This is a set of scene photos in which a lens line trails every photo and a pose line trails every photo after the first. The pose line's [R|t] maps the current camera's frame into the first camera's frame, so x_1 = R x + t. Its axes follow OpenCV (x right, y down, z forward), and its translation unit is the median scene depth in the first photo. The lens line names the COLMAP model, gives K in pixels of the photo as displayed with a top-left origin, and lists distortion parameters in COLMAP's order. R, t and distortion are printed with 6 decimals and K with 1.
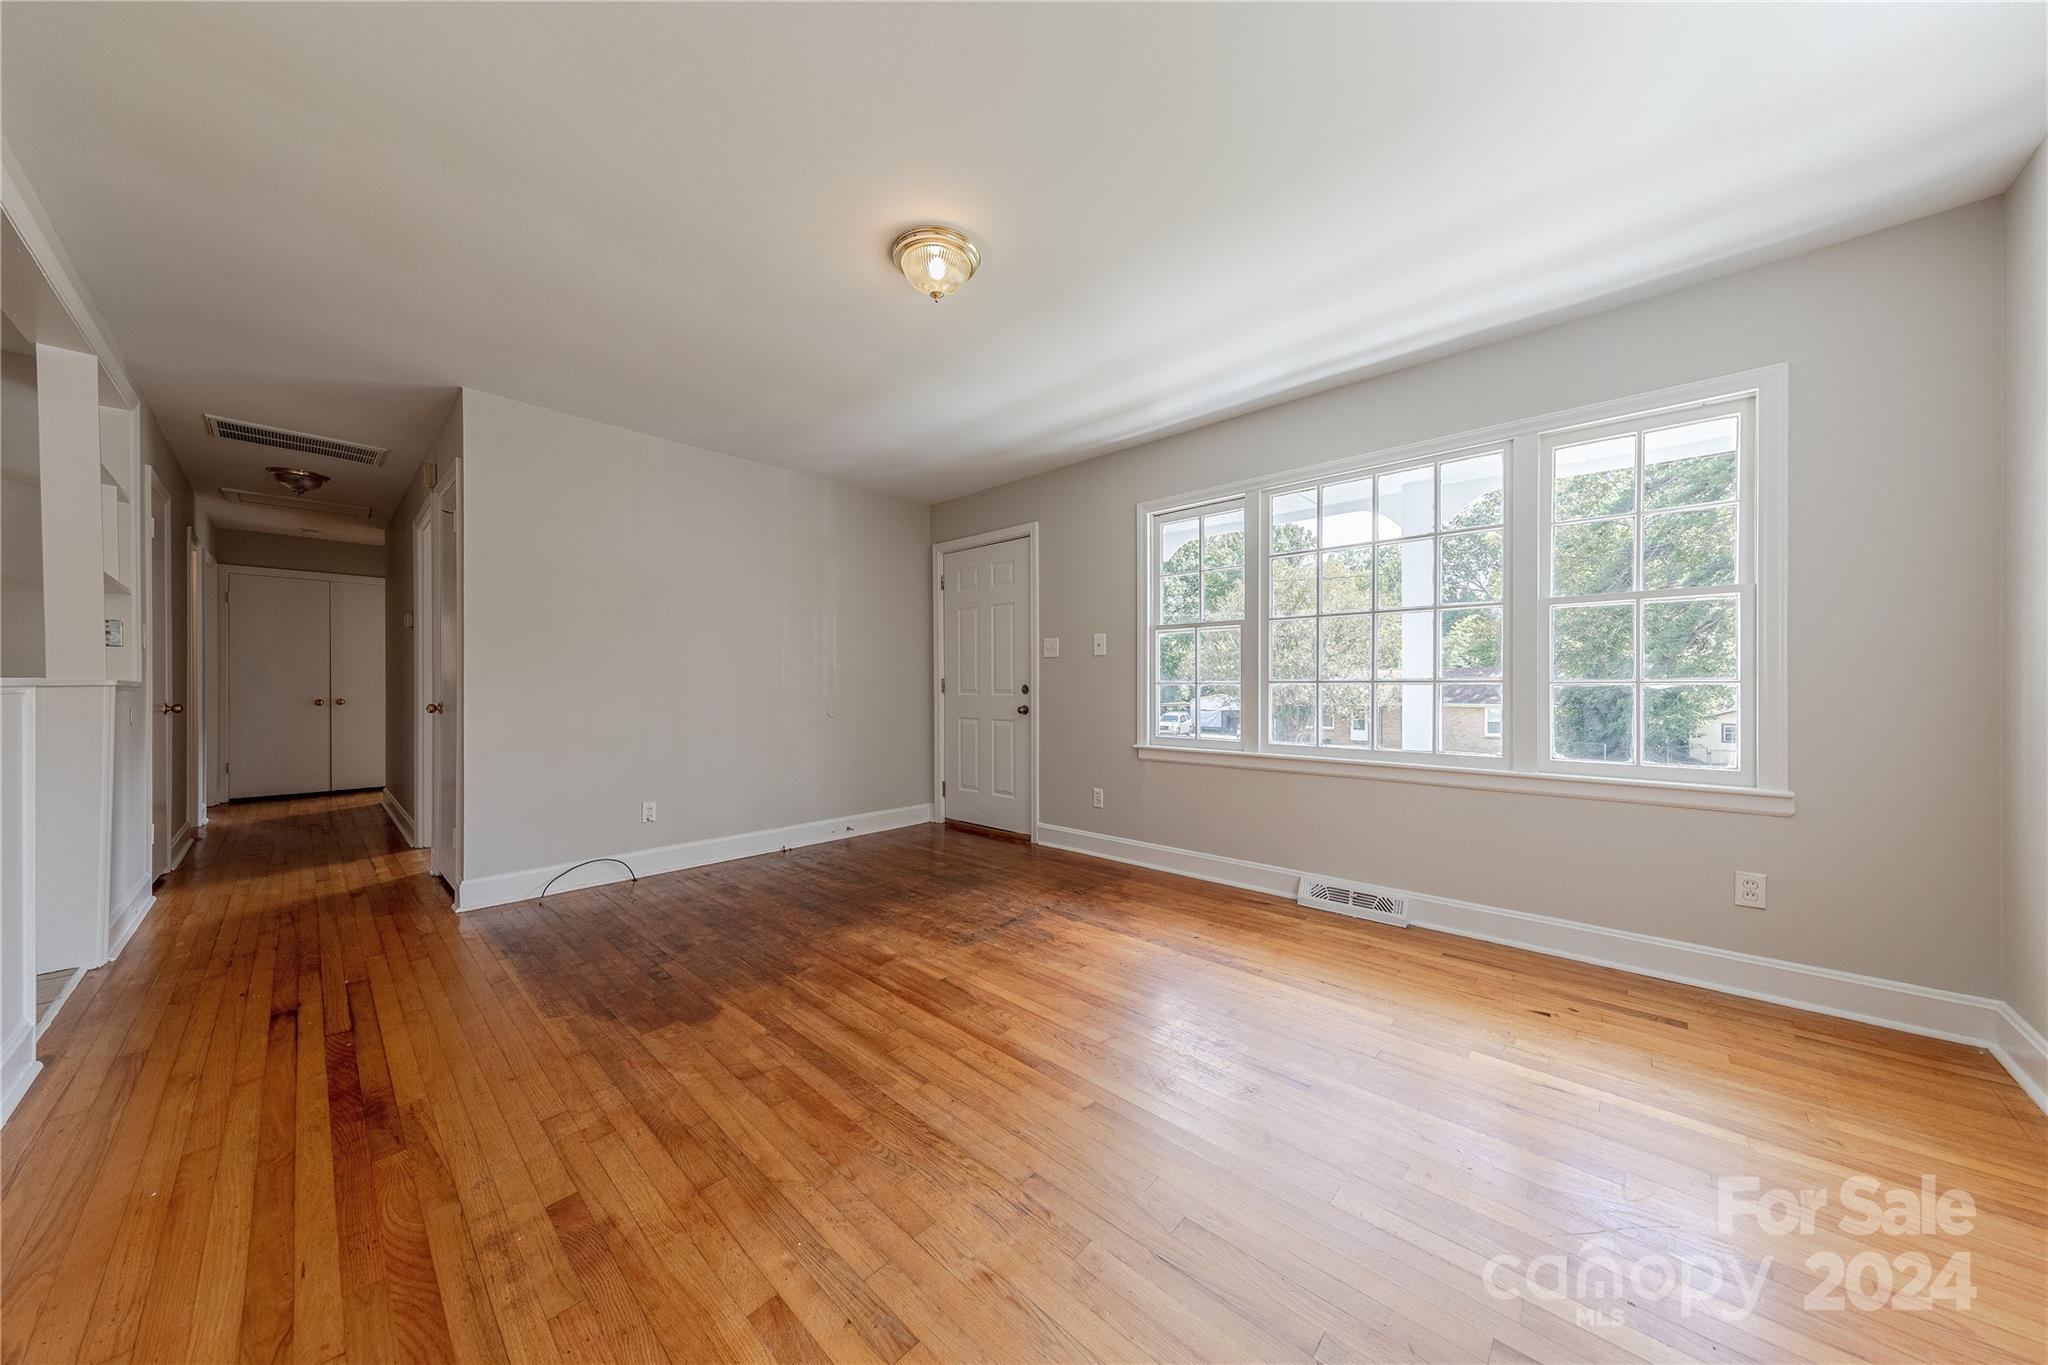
lens RADIAL K [[678.4, 0, 1022.7], [0, 678.4, 686.4], [0, 0, 1]] dist [0.000353, -0.000004]
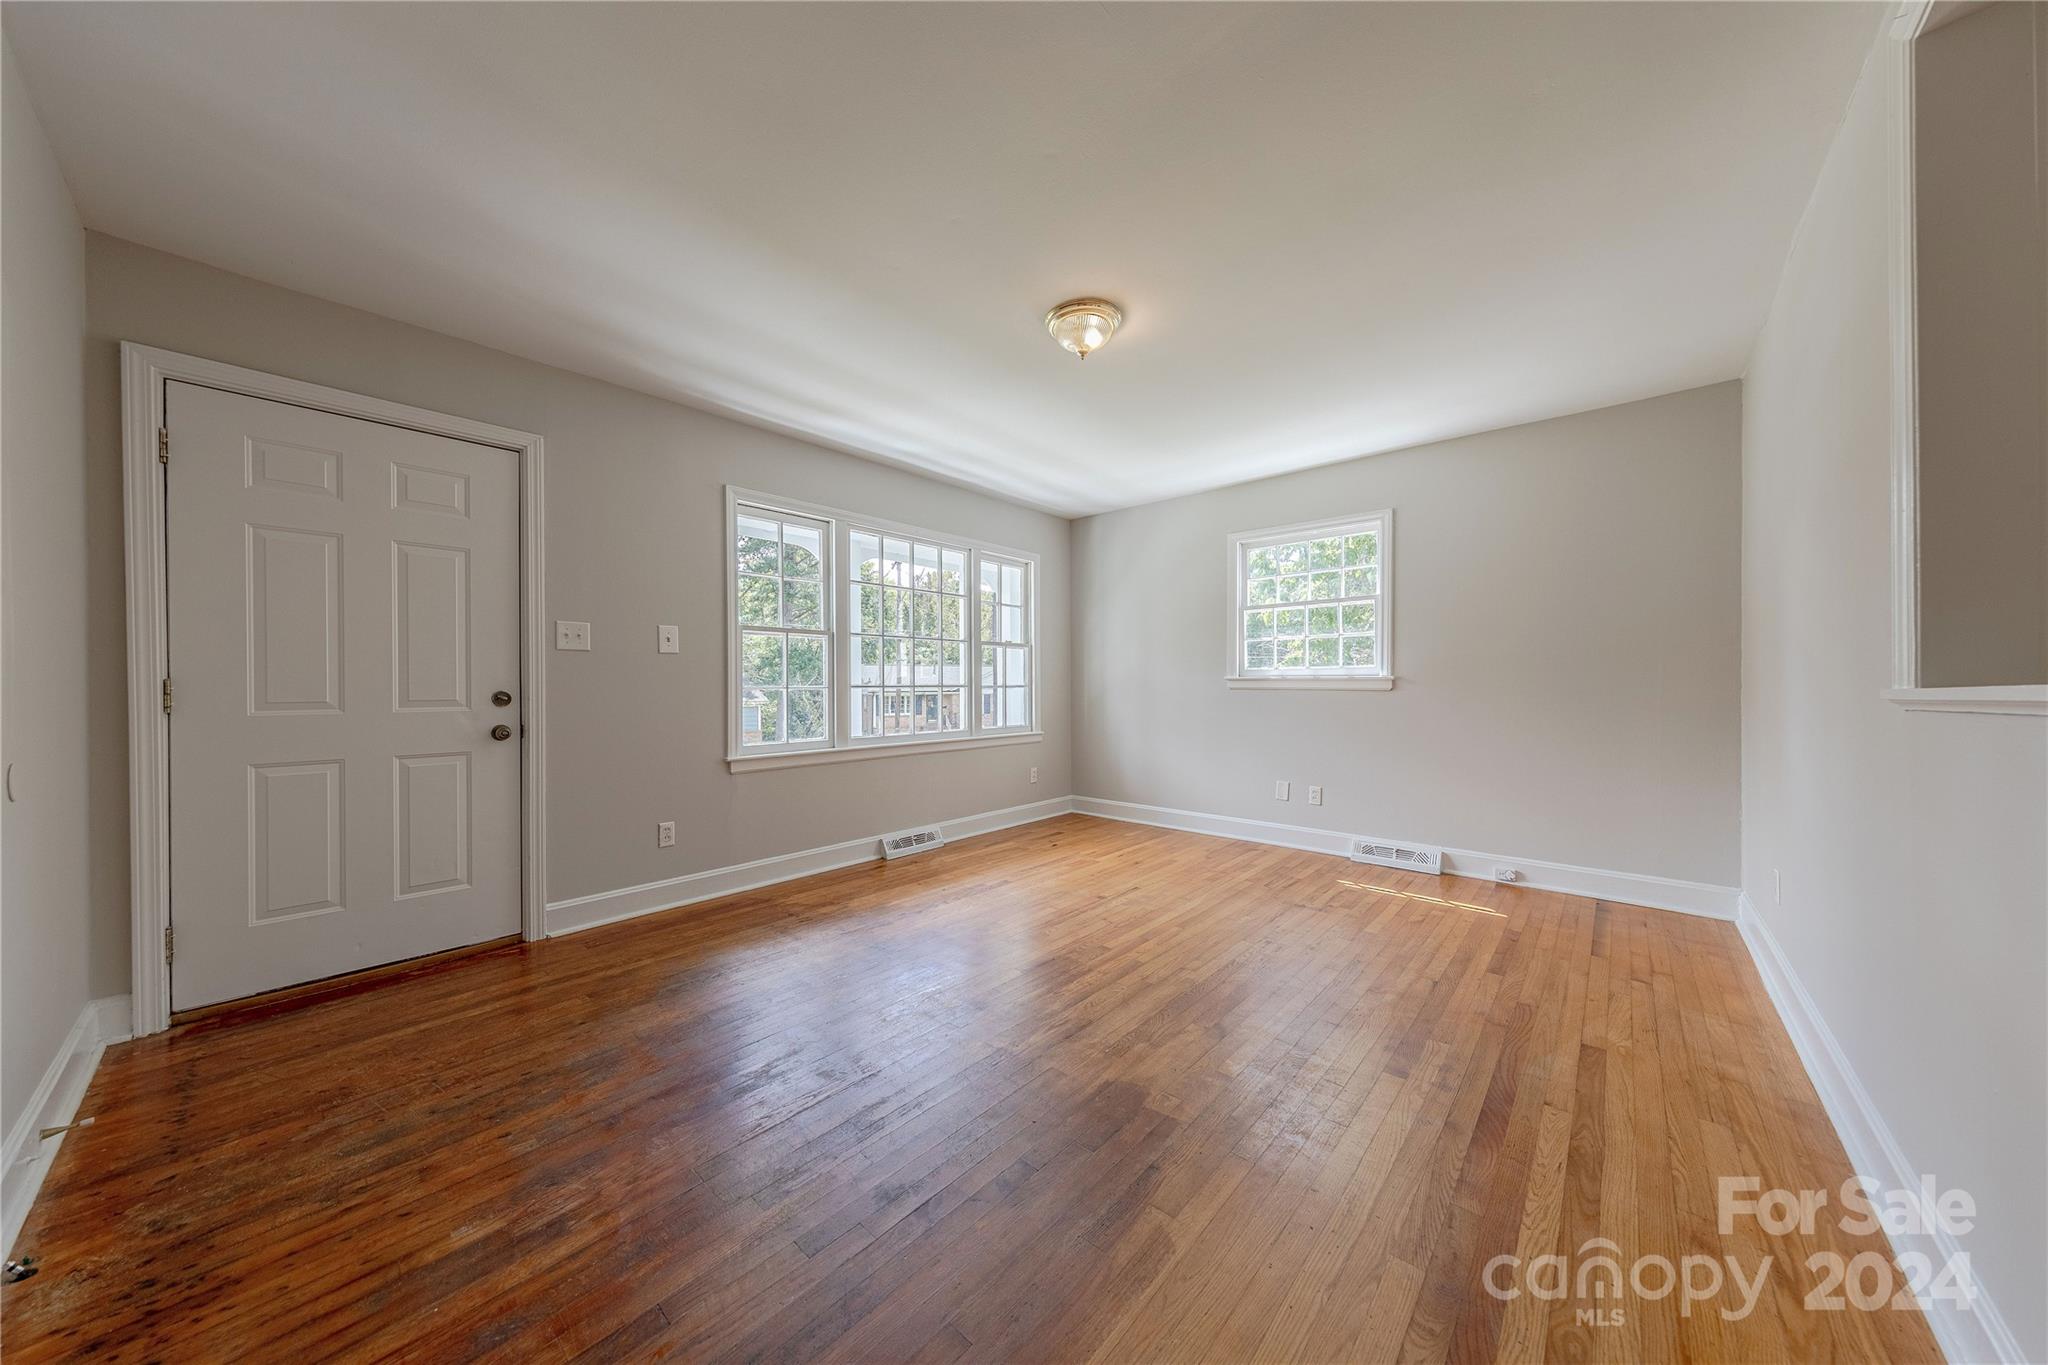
lens RADIAL K [[678.4, 0, 1022.7], [0, 678.4, 686.4], [0, 0, 1]] dist [0.000353, -0.000004]
pose [[-0.039316, -0.000880, 0.999226, -0.953443], [0.005642, 0.999983, 0.001103, -0.006914], [-0.999211, 0.005681, -0.039310, 0.855240]]
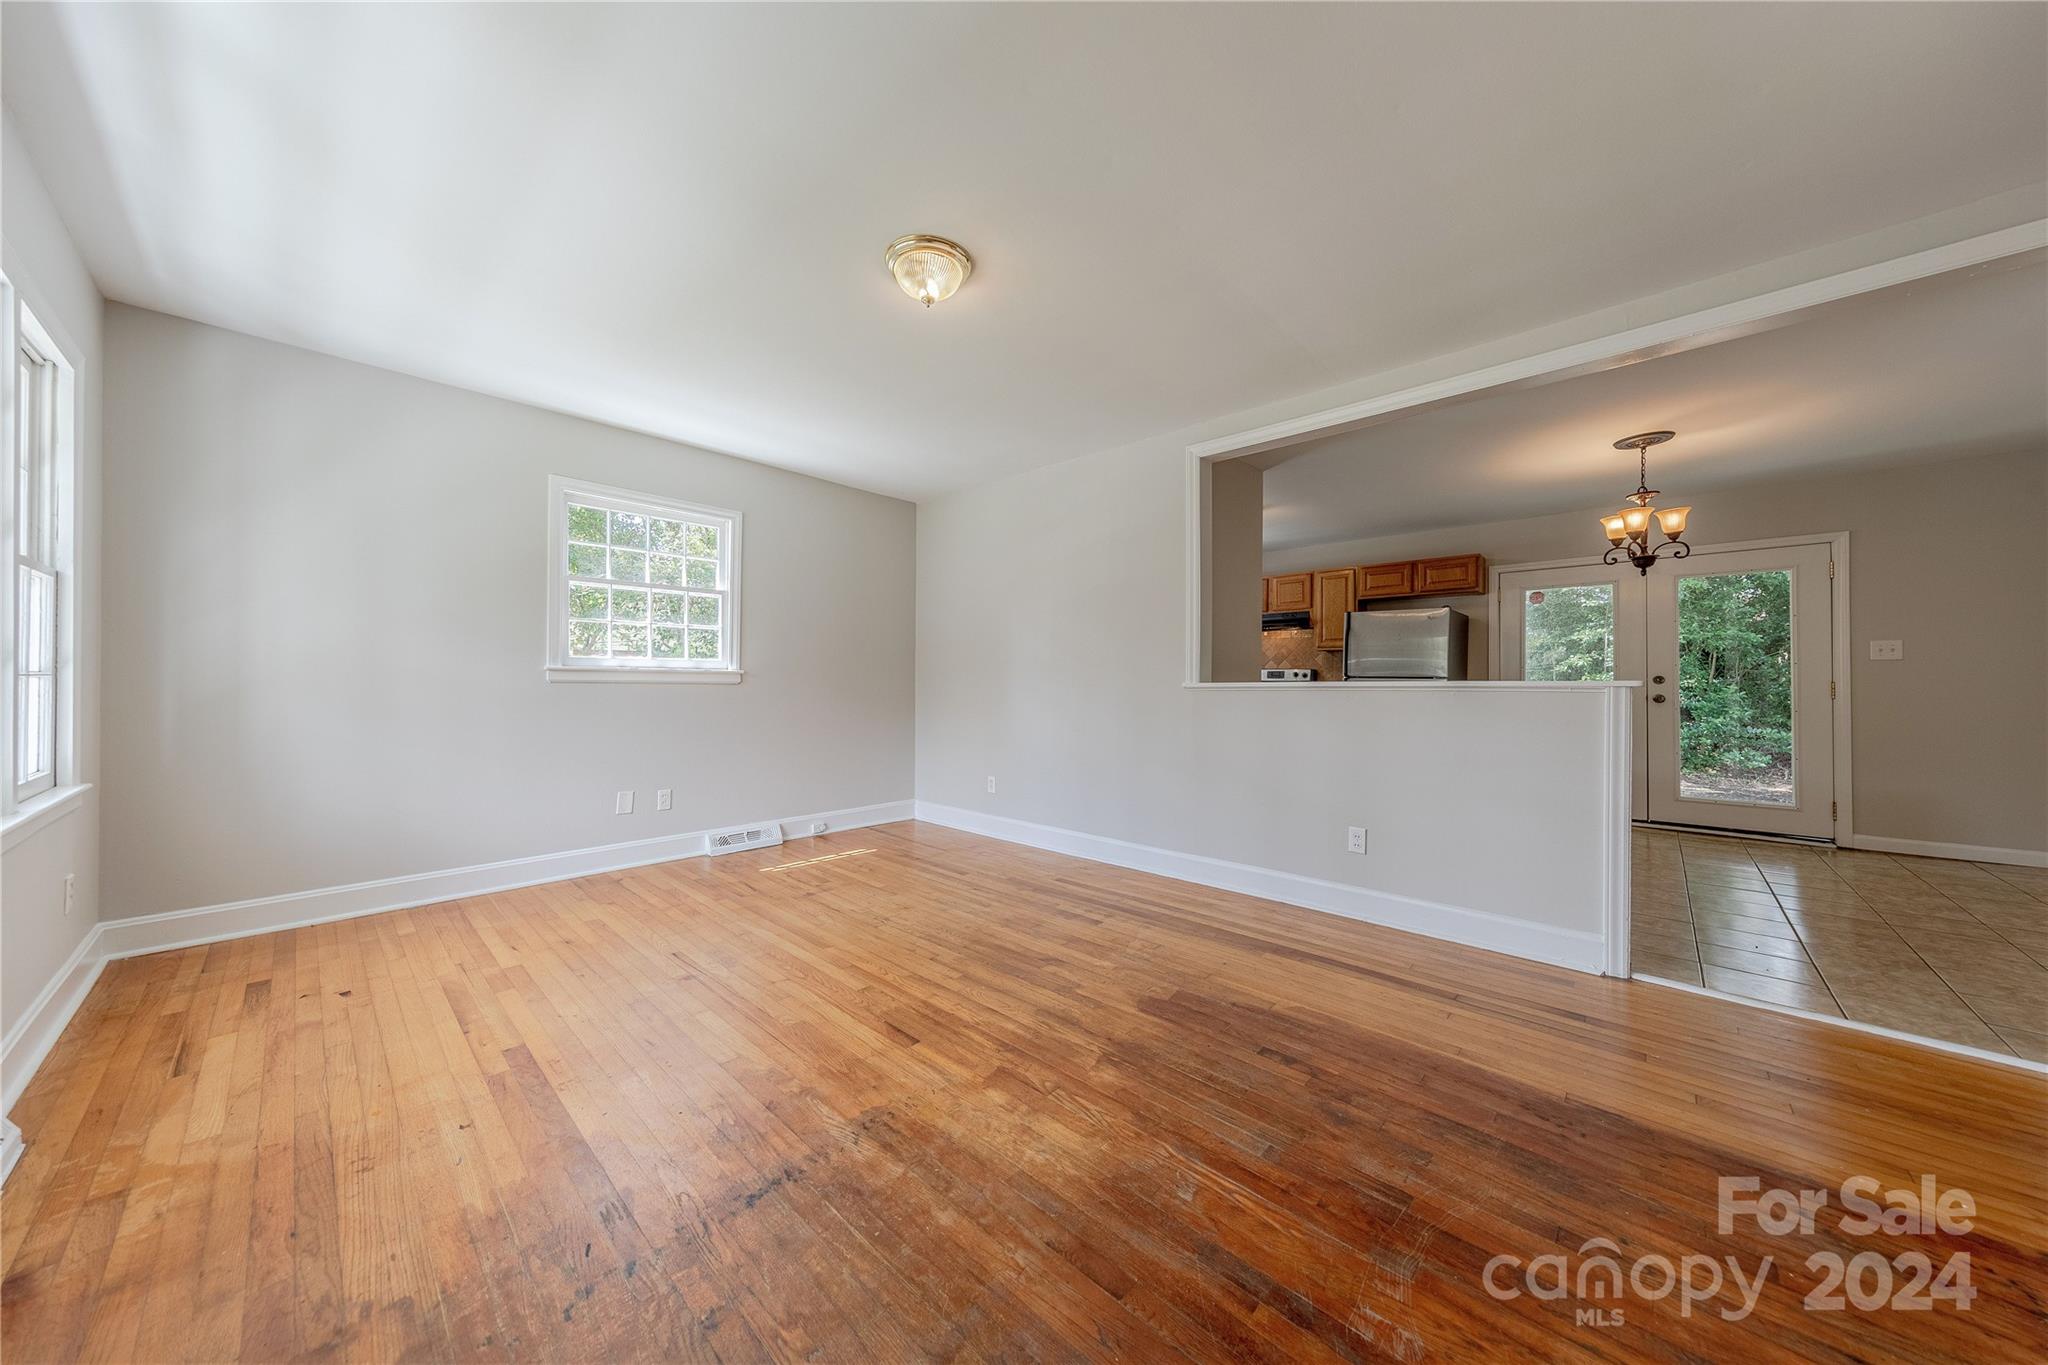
lens RADIAL K [[659.9, 0, 1022.6], [0, 659.9, 681.4], [0, 0, 1]] dist [0.001447, 0.000030]
pose [[-0.999878, -0.005699, -0.014564, -0.191348], [-0.005761, 0.999975, 0.004190, -0.008325], [0.014540, 0.004273, -0.999885, 1.480497]]
